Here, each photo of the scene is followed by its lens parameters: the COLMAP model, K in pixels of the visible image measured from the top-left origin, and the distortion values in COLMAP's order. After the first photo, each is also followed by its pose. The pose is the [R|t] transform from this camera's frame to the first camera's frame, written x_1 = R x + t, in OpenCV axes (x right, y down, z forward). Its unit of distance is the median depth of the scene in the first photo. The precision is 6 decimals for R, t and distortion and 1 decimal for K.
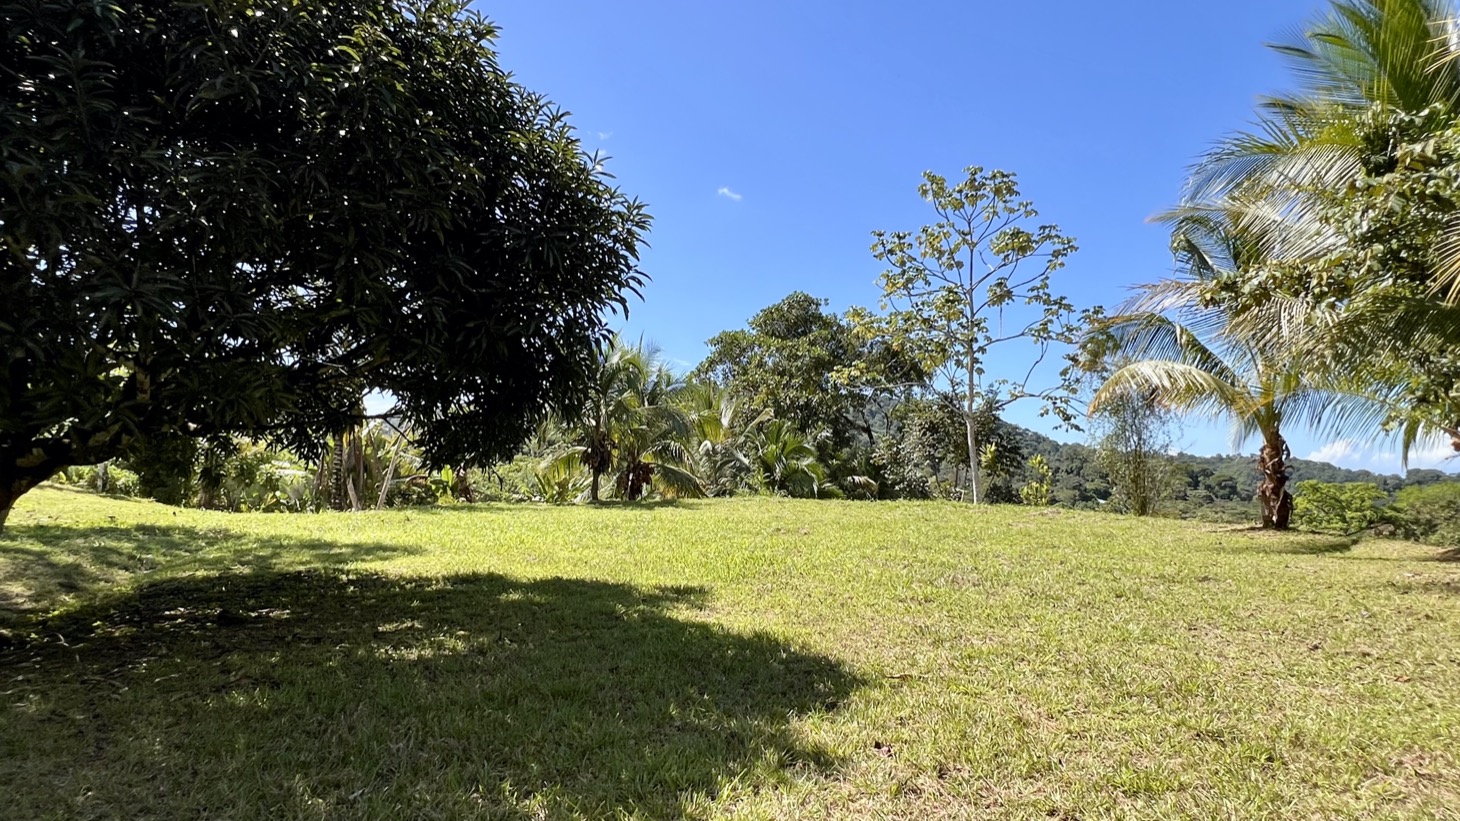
lens RADIAL K [[837.3, 0, 719.2], [0, 837.3, 410.9], [0, 0, 1]] dist [-0.027487, -0.000709]
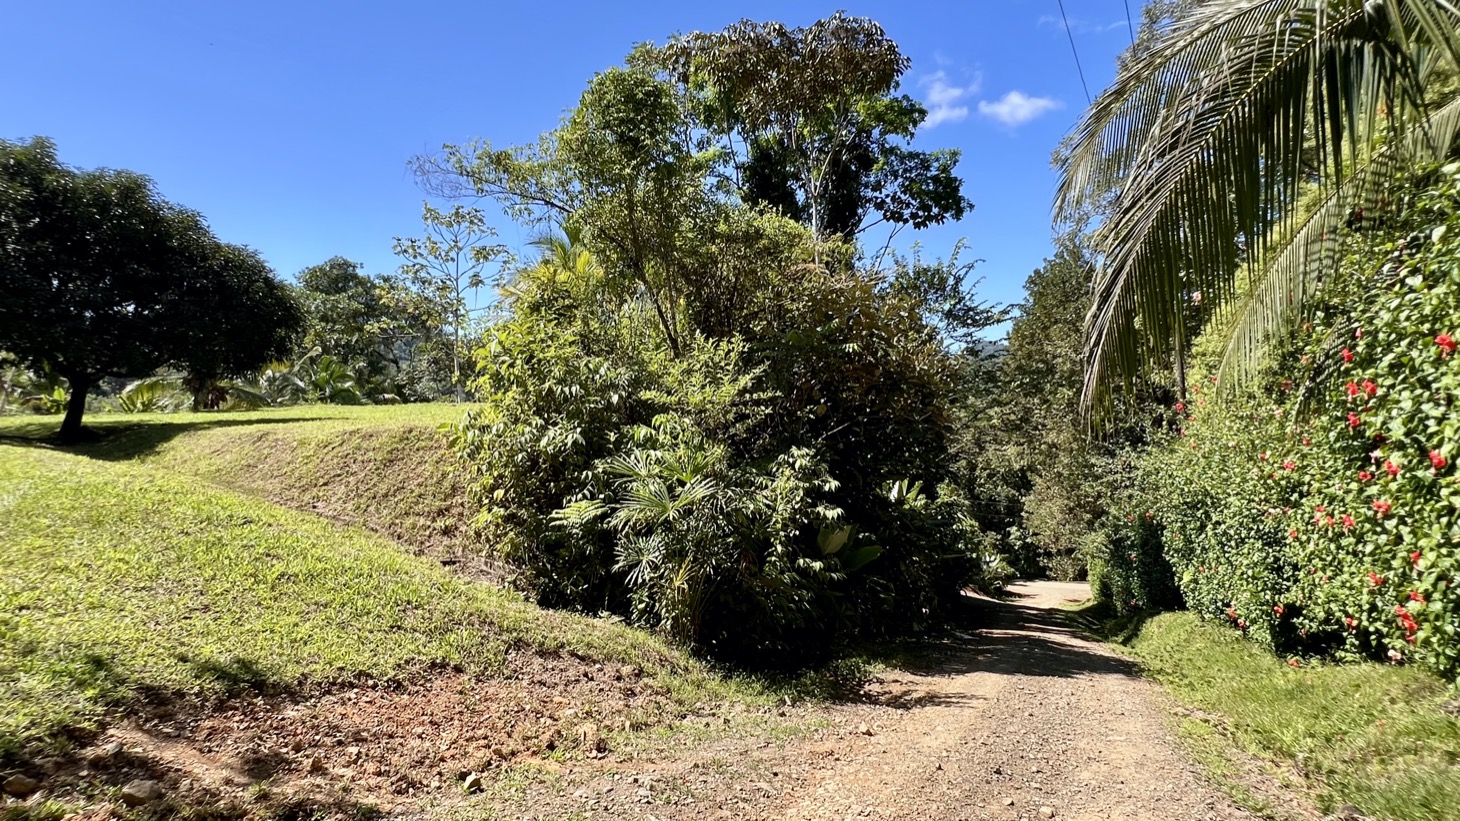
lens RADIAL K [[803.7, 0, 725.5], [0, 803.7, 402.0], [0, 0, 1]] dist [-0.000915, 0.000251]
pose [[0.851397, -0.024818, 0.523935, -0.073063], [-0.014980, 0.997322, 0.071584, -0.018816], [-0.524308, -0.068795, 0.848745, -0.547882]]
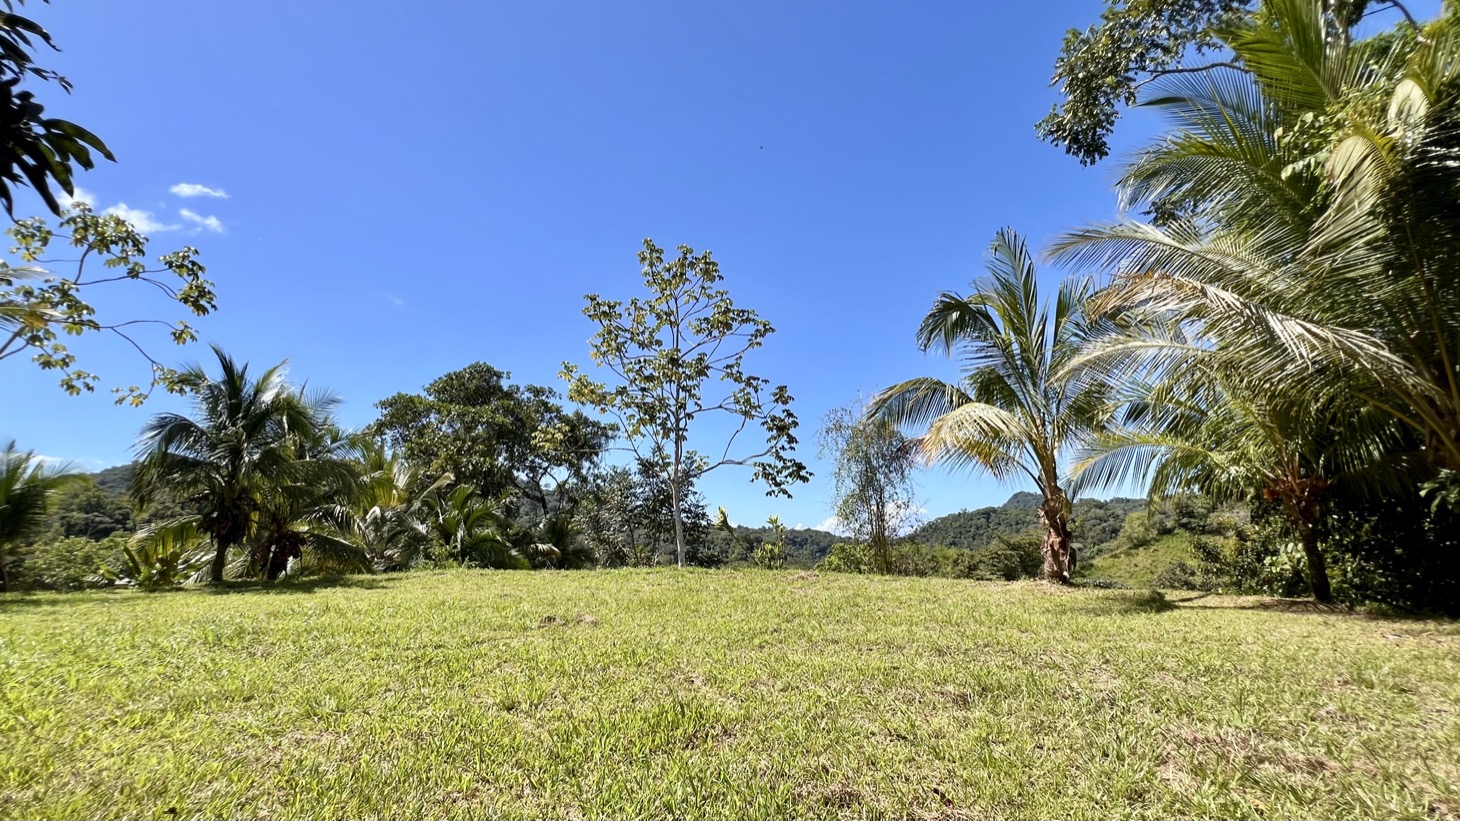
lens RADIAL K [[673.8, 0, 724.7], [0, 673.8, 412.3], [0, 0, 1]] dist [-0.016401, 0.000117]
pose [[0.880054, 0.071525, 0.469456, -0.031966], [-0.015497, 0.992391, -0.122148, 0.018167], [-0.474621, 0.100222, 0.874466, 0.200322]]
